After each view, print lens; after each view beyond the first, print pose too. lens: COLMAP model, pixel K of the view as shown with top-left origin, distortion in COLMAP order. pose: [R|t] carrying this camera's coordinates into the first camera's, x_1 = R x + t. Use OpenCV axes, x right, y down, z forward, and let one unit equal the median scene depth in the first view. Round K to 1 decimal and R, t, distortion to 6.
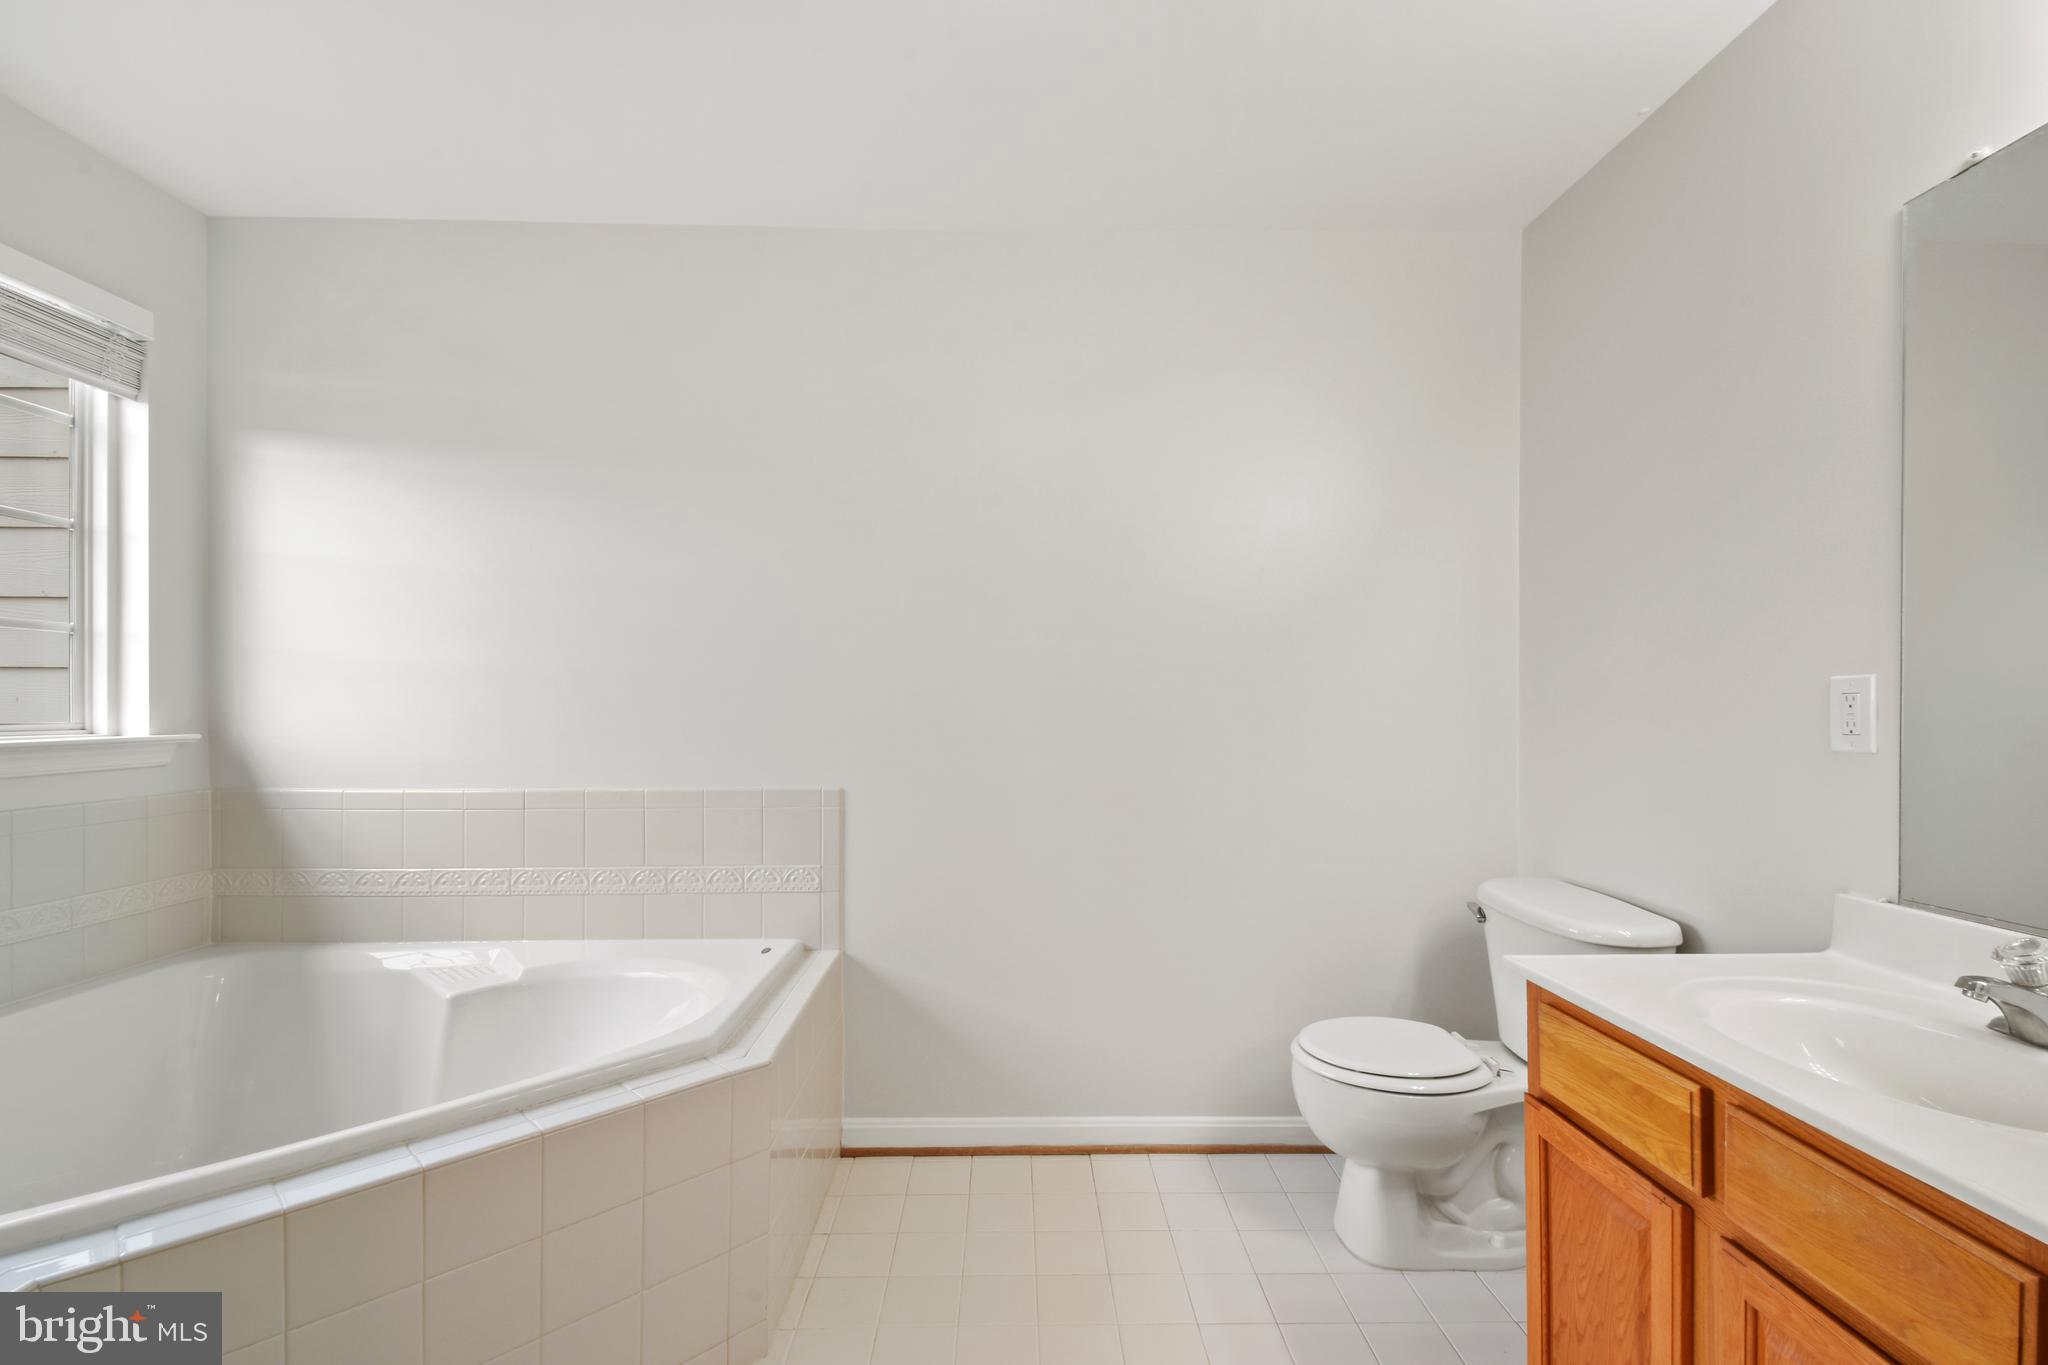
lens RADIAL K [[901.7, 0, 1041.5], [0, 901.7, 680.2], [0, 0, 1]] dist [0.029401, -0.018800]
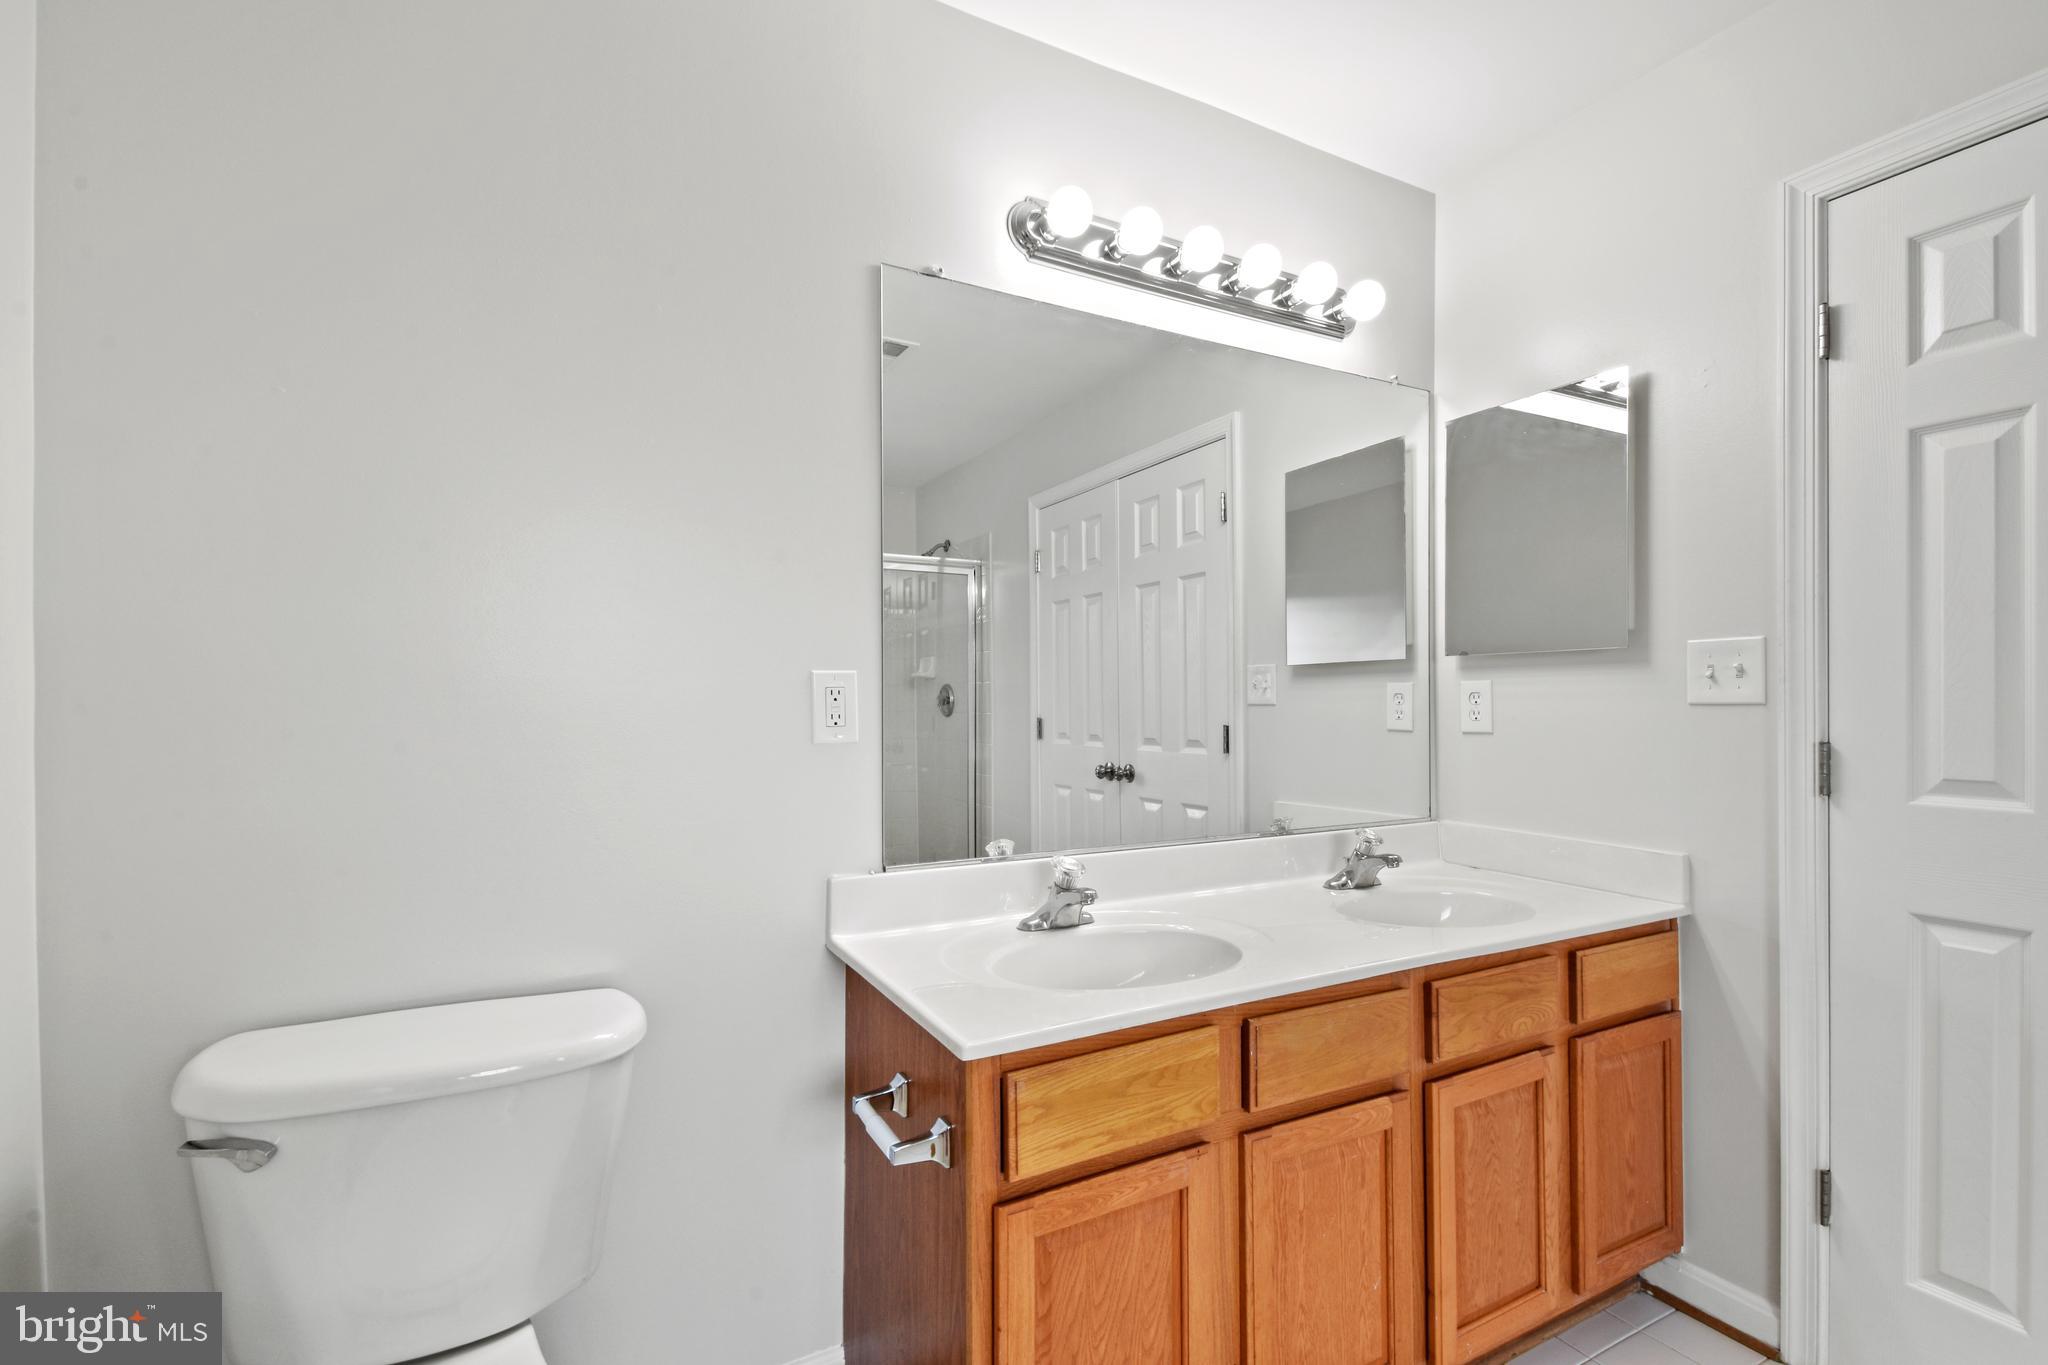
lens RADIAL K [[901.7, 0, 1041.5], [0, 901.7, 680.2], [0, 0, 1]] dist [0.029401, -0.018800]
pose [[-0.436588, 0.021295, 0.899410, -0.193260], [-0.027848, 0.998921, -0.037168, 0.044031], [-0.899231, -0.041274, -0.435523, 1.434158]]
